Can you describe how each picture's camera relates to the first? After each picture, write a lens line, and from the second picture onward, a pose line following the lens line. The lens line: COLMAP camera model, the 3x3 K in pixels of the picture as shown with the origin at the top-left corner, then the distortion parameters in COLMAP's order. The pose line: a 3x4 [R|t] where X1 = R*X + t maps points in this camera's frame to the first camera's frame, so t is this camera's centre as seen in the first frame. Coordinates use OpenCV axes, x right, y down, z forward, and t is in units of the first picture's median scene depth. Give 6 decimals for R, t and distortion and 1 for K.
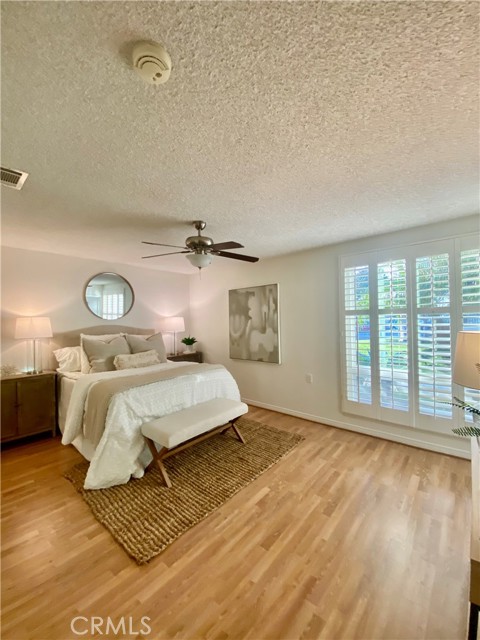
lens RADIAL K [[261.4, 0, 237.0], [0, 261.4, 313.7], [0, 0, 1]] dist [-0.003728, -0.009298]
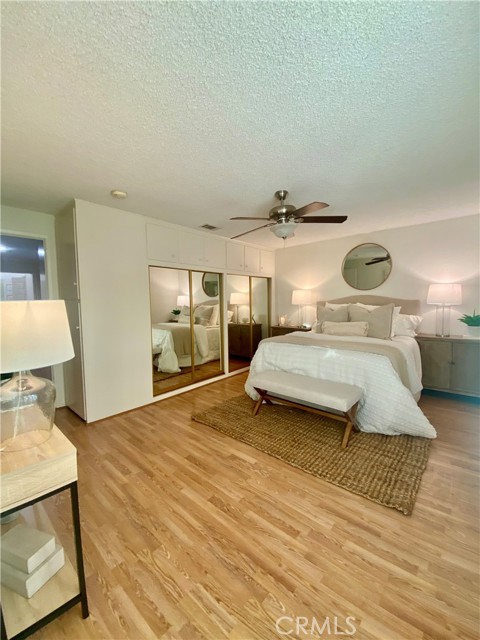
lens RADIAL K [[261.4, 0, 239.4], [0, 261.4, 323.3], [0, 0, 1]] dist [-0.003728, -0.009298]
pose [[-0.005439, 0.112351, -0.993654, 1.116309], [0.029736, 0.993247, 0.112142, 0.051620], [0.999543, -0.028937, -0.008744, 1.052982]]
